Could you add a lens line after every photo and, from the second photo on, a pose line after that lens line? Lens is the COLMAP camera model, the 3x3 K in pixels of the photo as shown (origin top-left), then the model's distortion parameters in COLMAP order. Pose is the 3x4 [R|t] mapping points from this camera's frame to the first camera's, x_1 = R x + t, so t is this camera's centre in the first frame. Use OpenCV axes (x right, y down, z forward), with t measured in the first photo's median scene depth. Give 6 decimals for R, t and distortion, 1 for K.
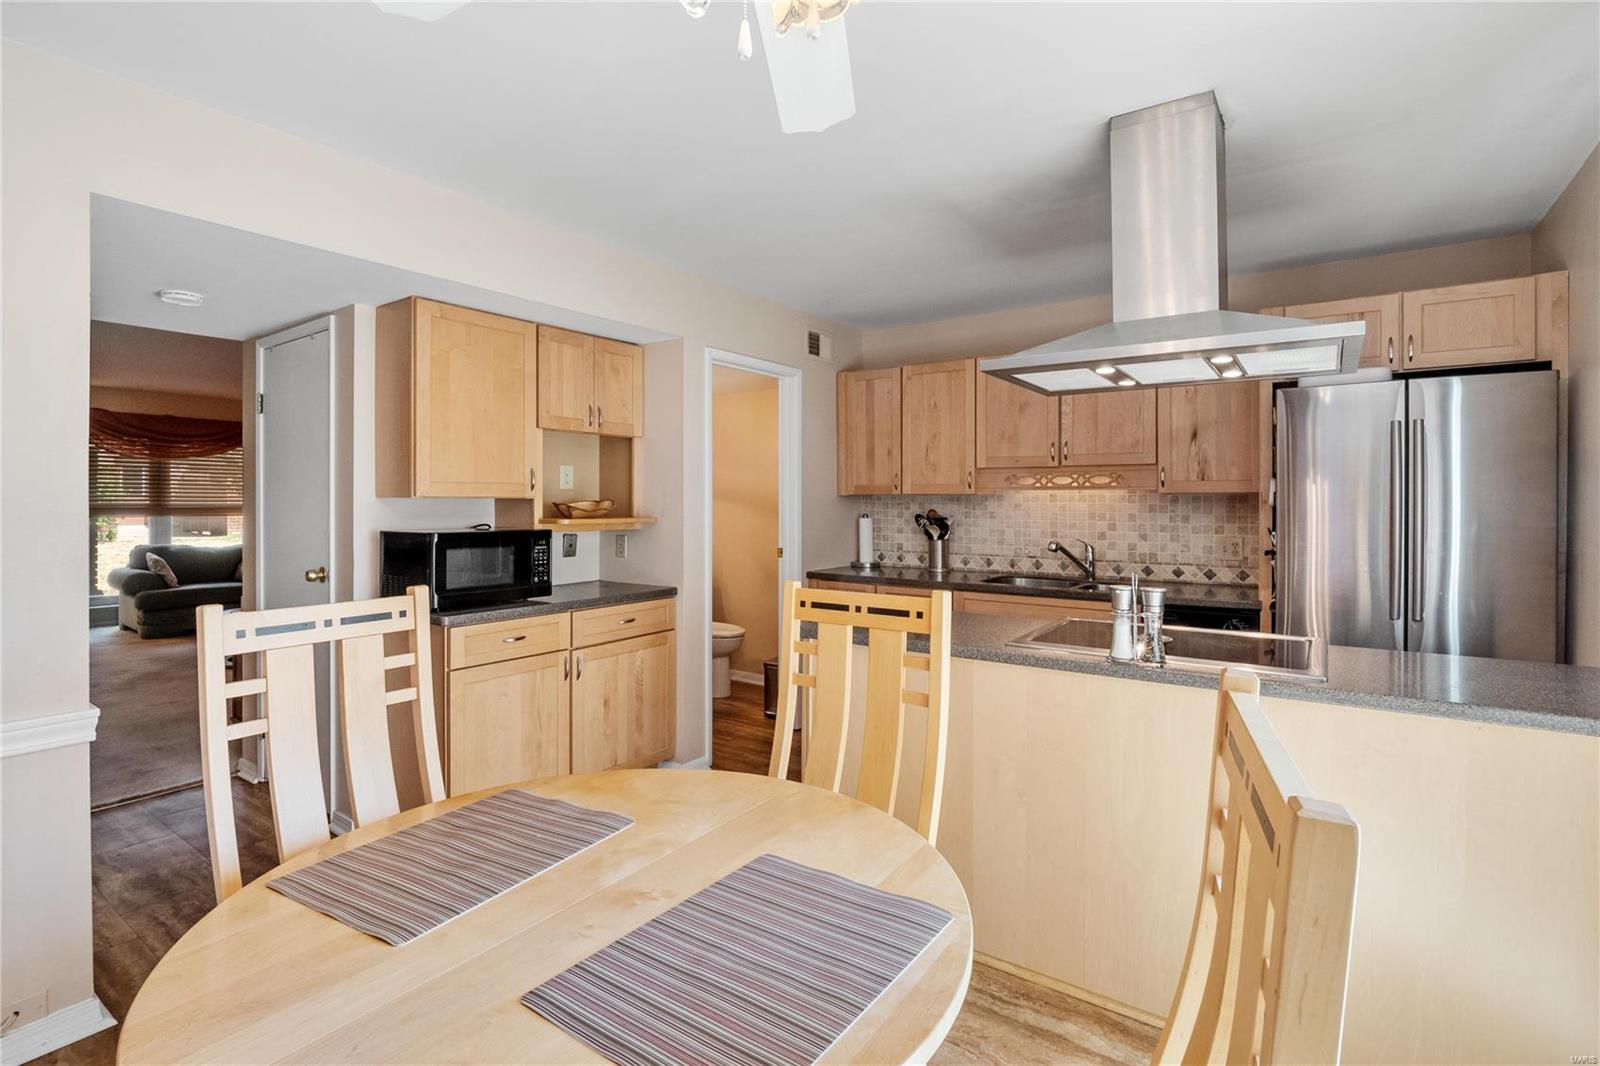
lens RADIAL K [[761.9, 0, 783.0], [0, 761.9, 506.2], [0, 0, 1]] dist [-0.008949, -0.002604]
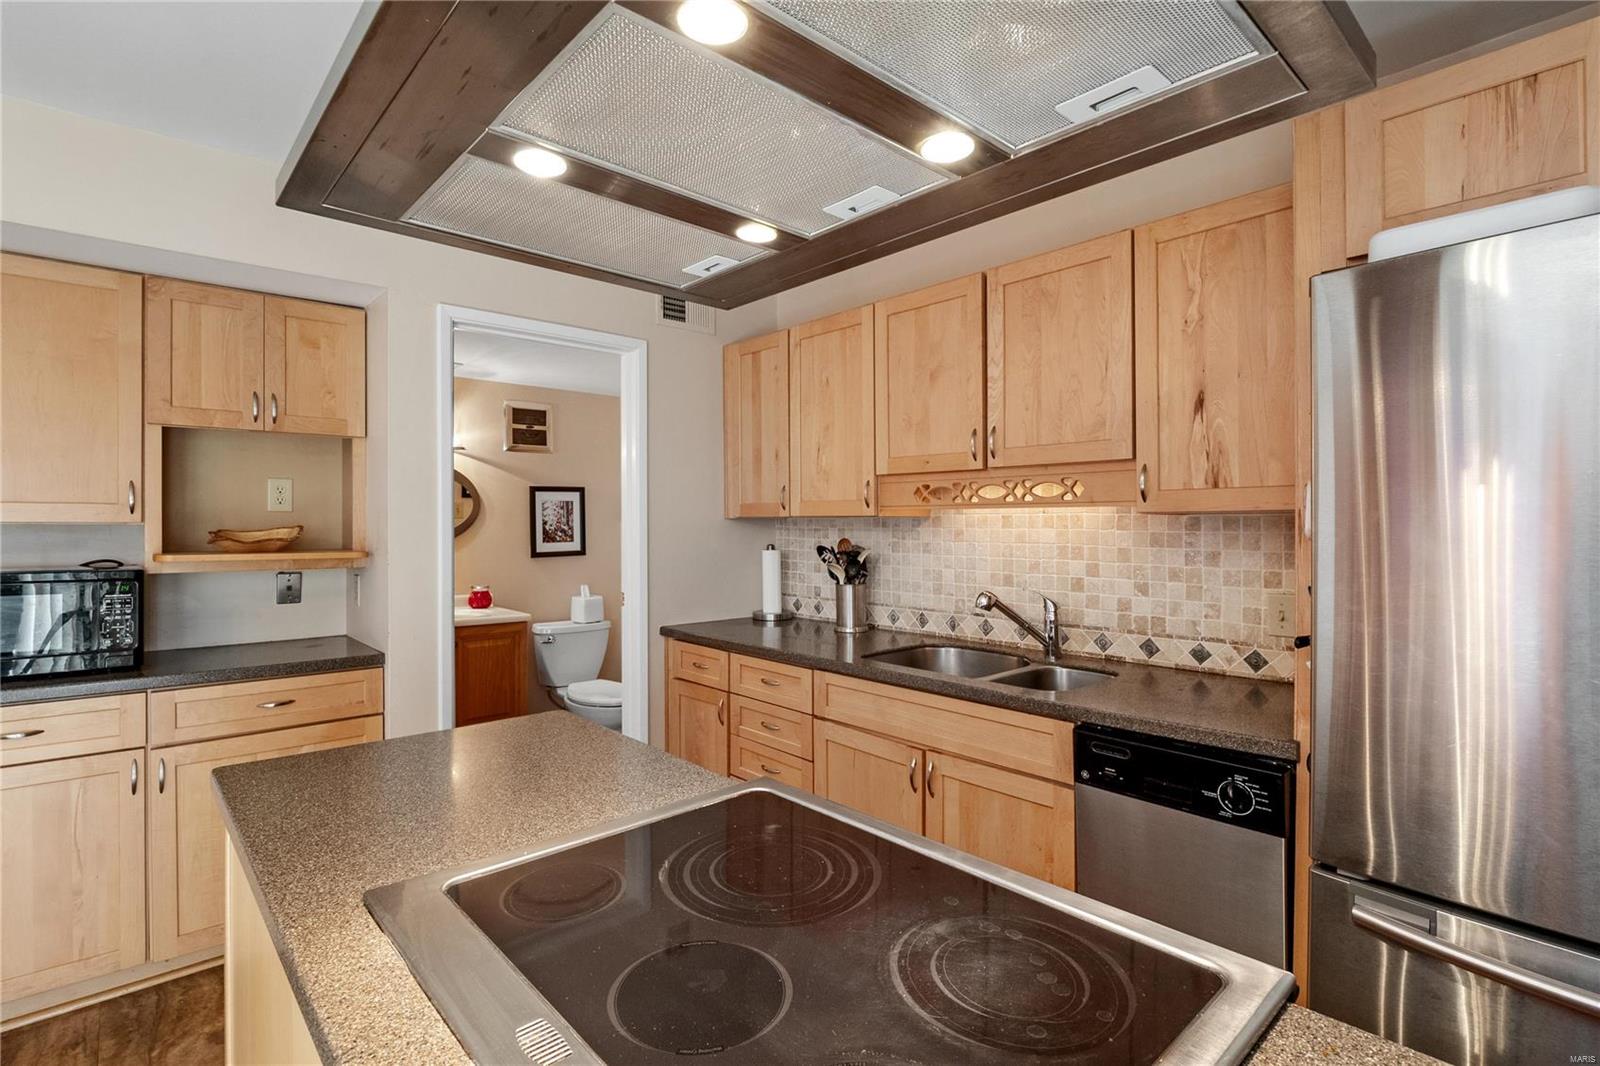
lens RADIAL K [[761.9, 0, 783.3], [0, 761.9, 524.8], [0, 0, 1]] dist [-0.008949, -0.002604]
pose [[0.975748, -0.001265, -0.218893, 0.328743], [-0.000128, 0.999980, -0.006350, -0.004267], [0.218897, 0.006224, 0.975728, 0.369834]]
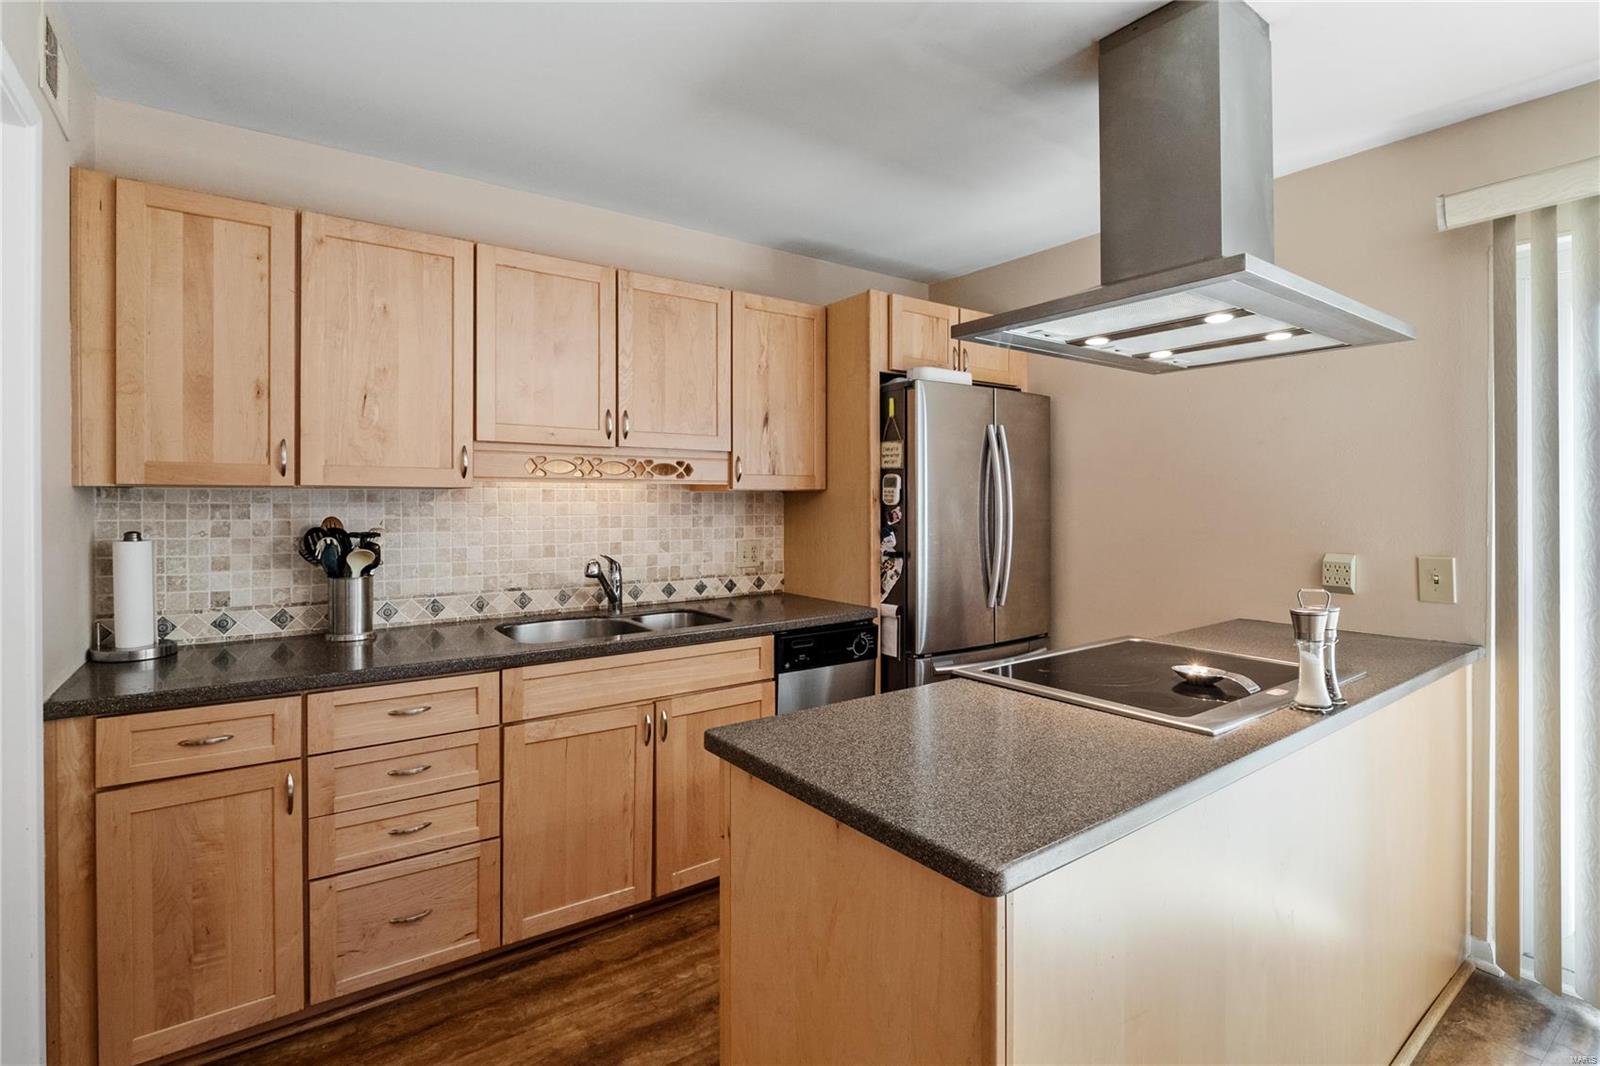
lens RADIAL K [[761.9, 0, 801.0], [0, 761.9, 501.0], [0, 0, 1]] dist [-0.008949, -0.002604]
pose [[0.302042, -0.002874, 0.953290, -0.211094], [0.009585, 0.999954, -0.000022, -0.003773], [-0.953246, 0.009144, 0.302056, 0.626405]]
